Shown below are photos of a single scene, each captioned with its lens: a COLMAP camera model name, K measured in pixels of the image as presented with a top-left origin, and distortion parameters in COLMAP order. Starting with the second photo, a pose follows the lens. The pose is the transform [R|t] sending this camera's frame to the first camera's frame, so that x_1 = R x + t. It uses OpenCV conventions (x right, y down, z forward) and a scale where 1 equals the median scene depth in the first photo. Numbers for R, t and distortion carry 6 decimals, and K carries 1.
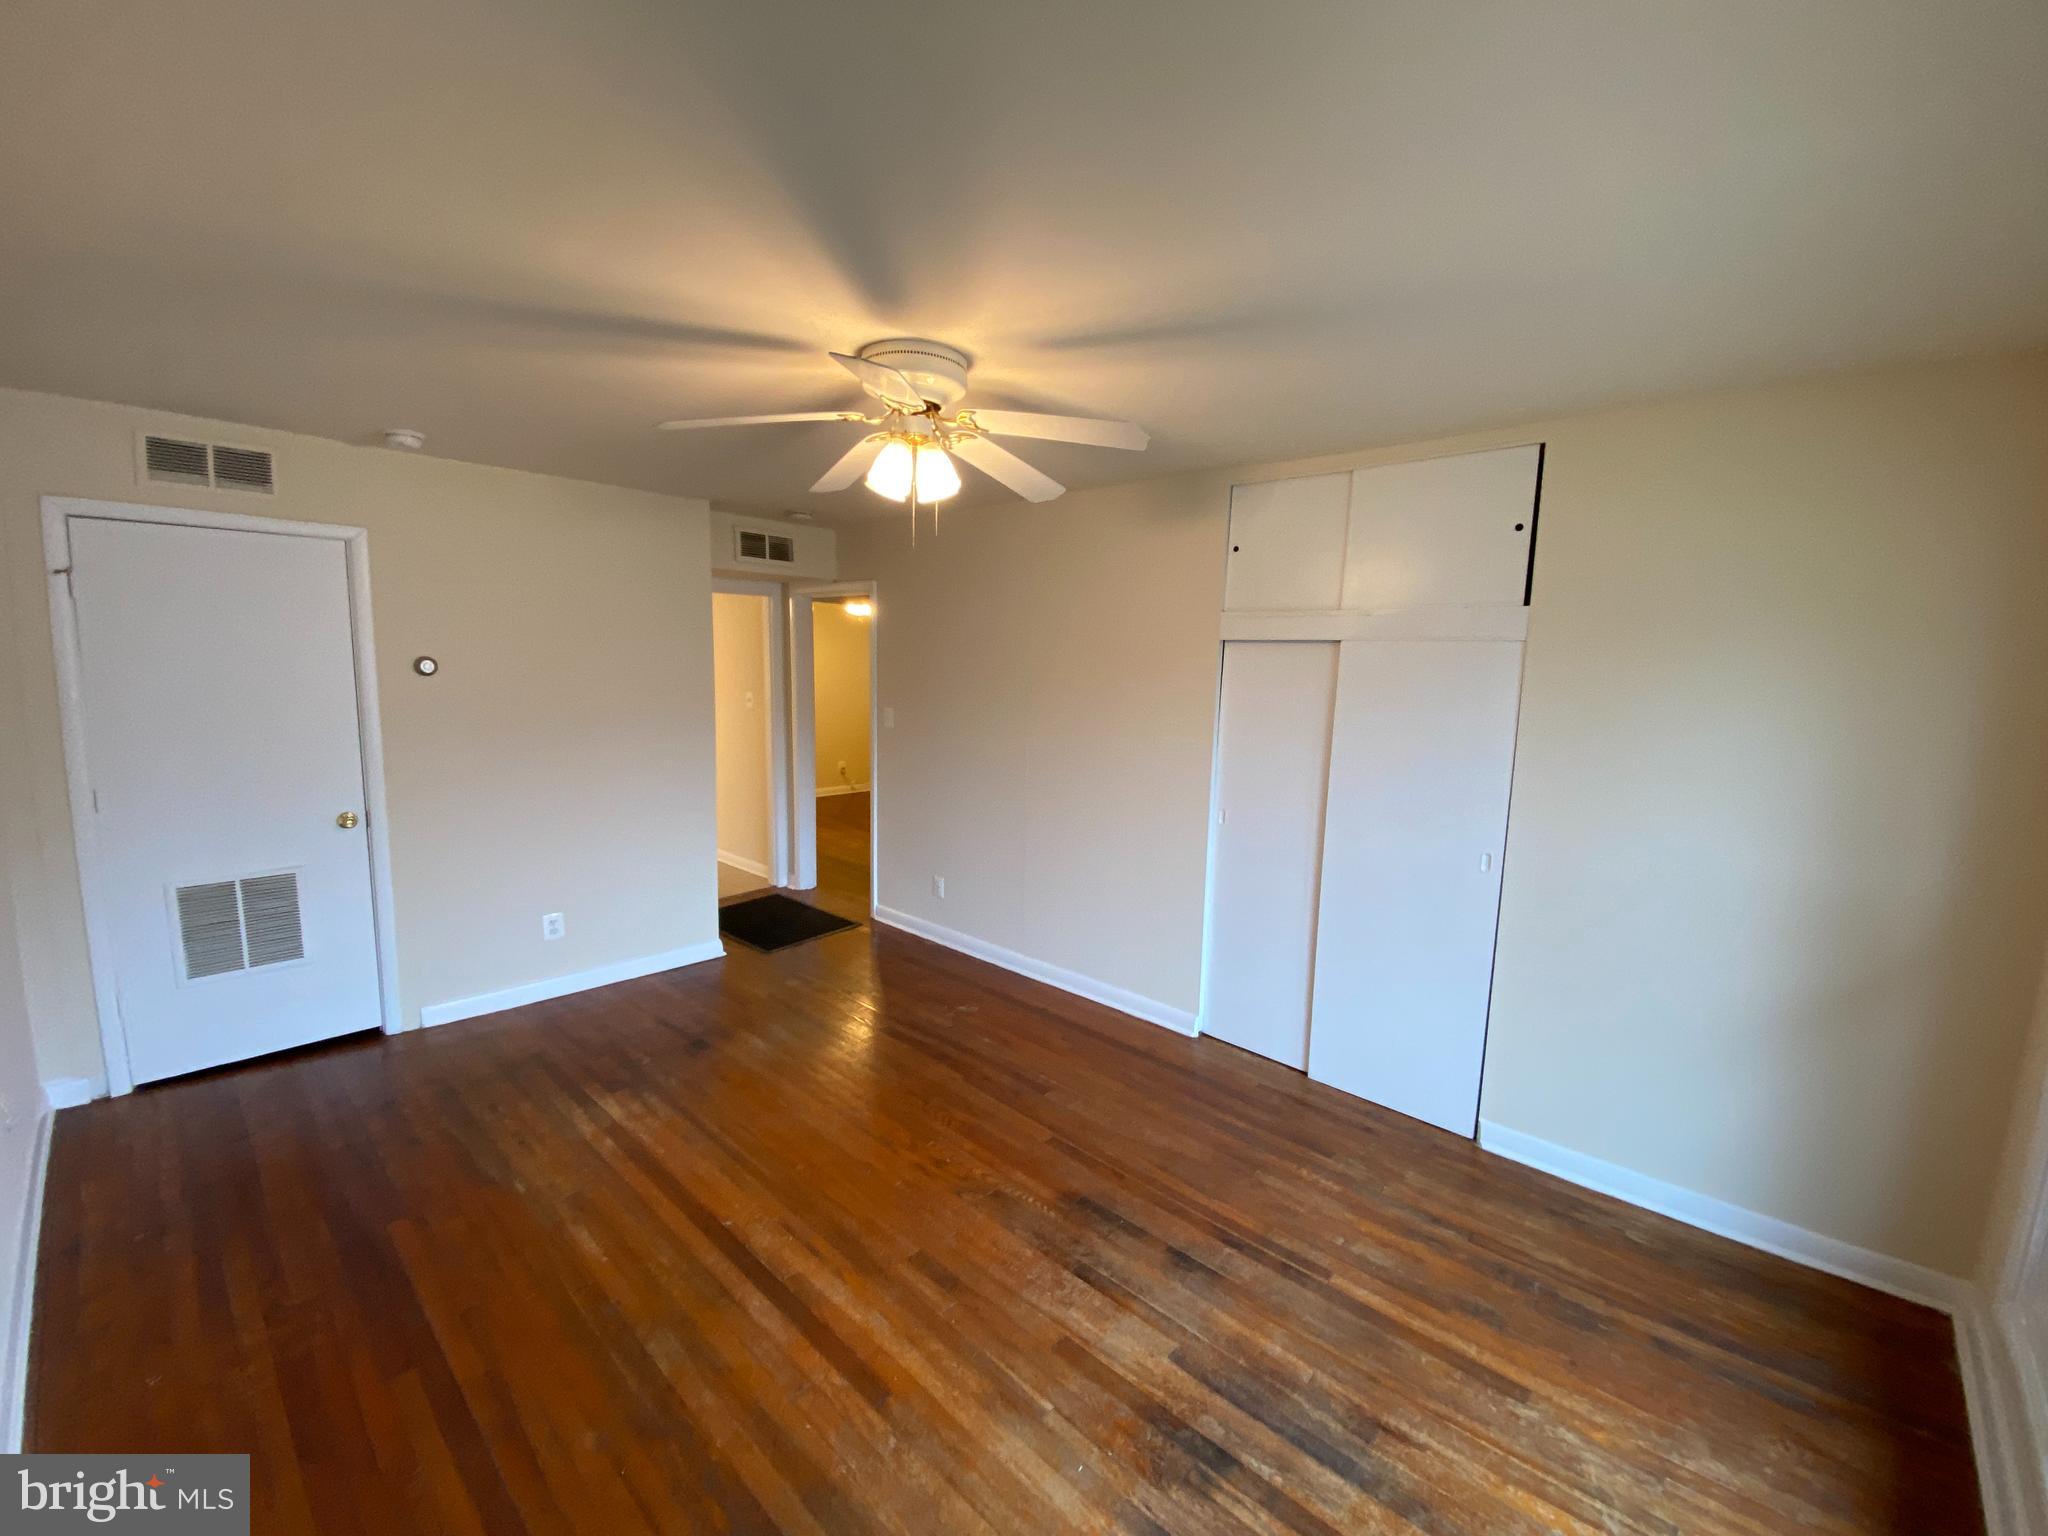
lens RADIAL K [[831.7, 0, 1025.6], [0, 831.7, 765.7], [0, 0, 1]] dist [0.032306, -0.023827]
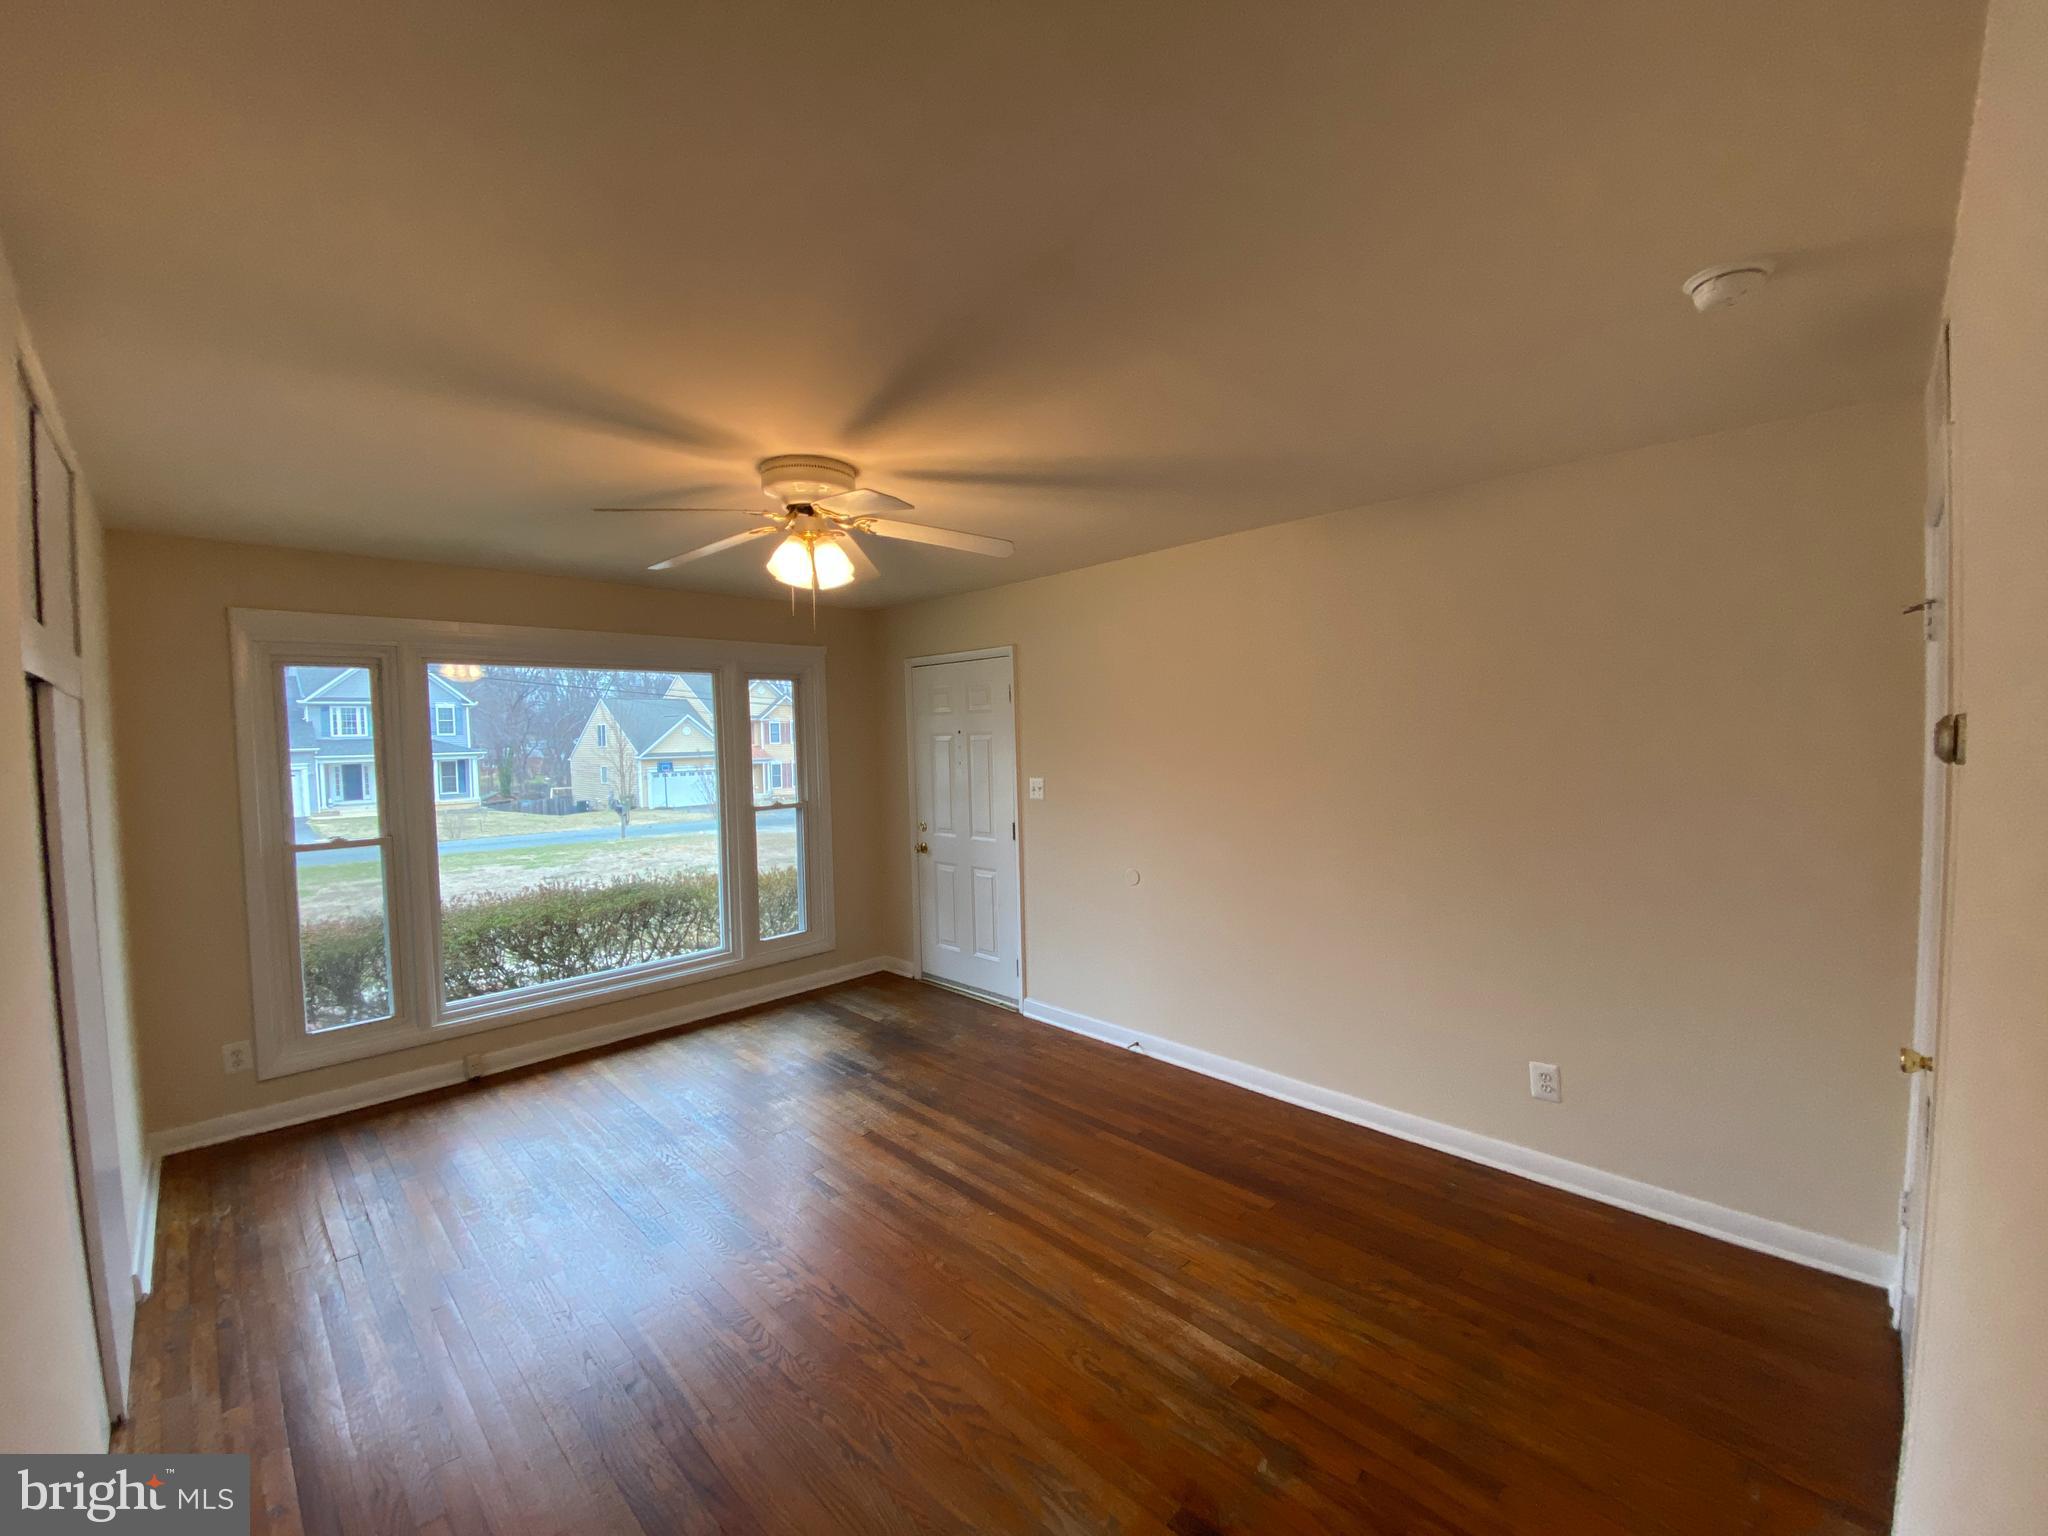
lens RADIAL K [[838.9, 0, 1024.0], [0, 838.9, 768.0], [0, 0, 1]] dist [0.055760, -0.037253]
pose [[-0.999188, -0.004210, 0.040059, -0.417220], [0.002487, 0.986178, 0.165668, -0.235325], [-0.040202, 0.165634, -0.985368, 1.923848]]
